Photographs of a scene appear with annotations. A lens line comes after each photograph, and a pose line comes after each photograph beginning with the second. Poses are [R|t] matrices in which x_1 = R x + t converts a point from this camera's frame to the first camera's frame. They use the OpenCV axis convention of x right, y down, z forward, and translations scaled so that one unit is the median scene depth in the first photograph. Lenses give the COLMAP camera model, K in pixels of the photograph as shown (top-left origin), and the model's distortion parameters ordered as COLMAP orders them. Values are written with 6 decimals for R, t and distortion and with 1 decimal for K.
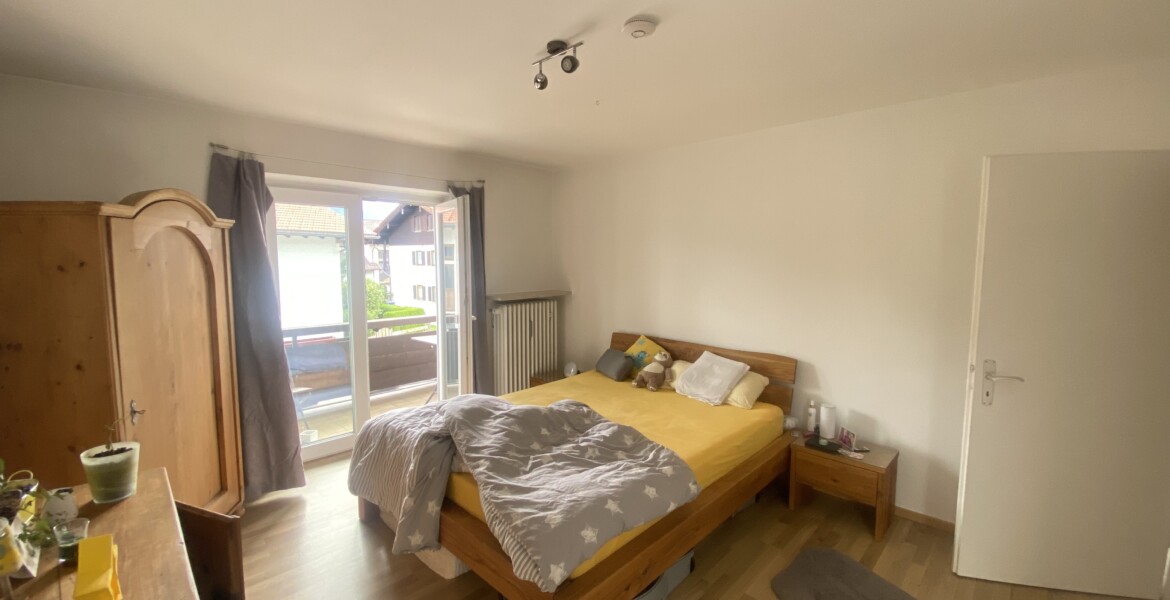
lens RADIAL K [[467.4, 0, 585.0], [0, 467.4, 300.0], [0, 0, 1]] dist [0.000555, -0.000226]
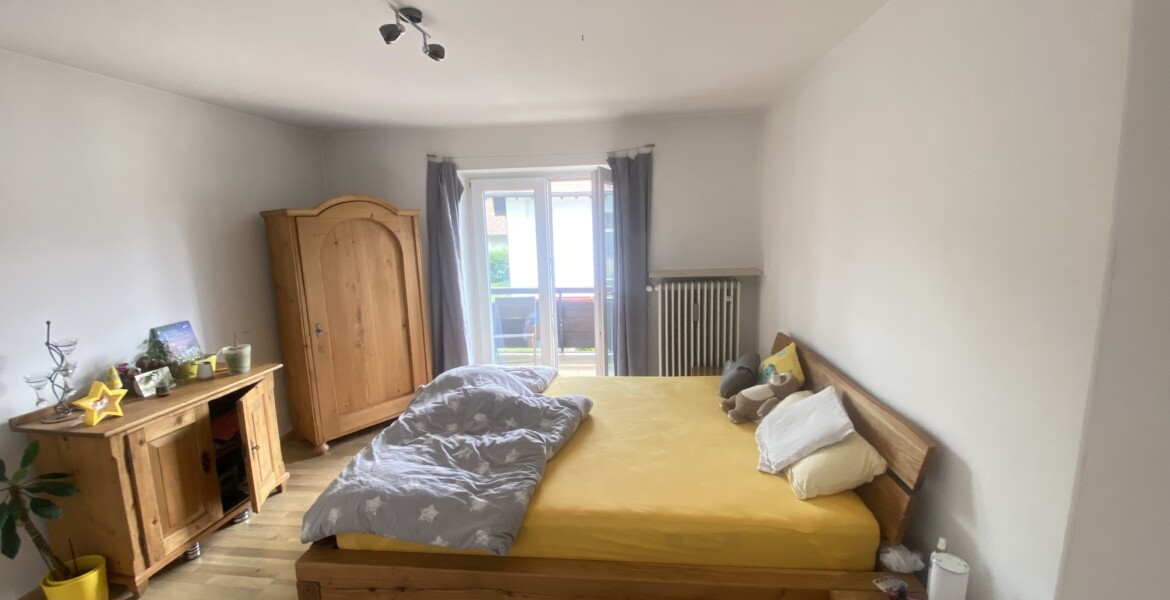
lens RADIAL K [[467.4, 0, 585.0], [0, 467.4, 300.0], [0, 0, 1]] dist [0.000555, -0.000226]
pose [[0.624317, 0.105613, -0.773999, 0.605557], [-0.045152, 0.994041, 0.099218, -0.053784], [0.779865, -0.026996, 0.625365, 0.440124]]
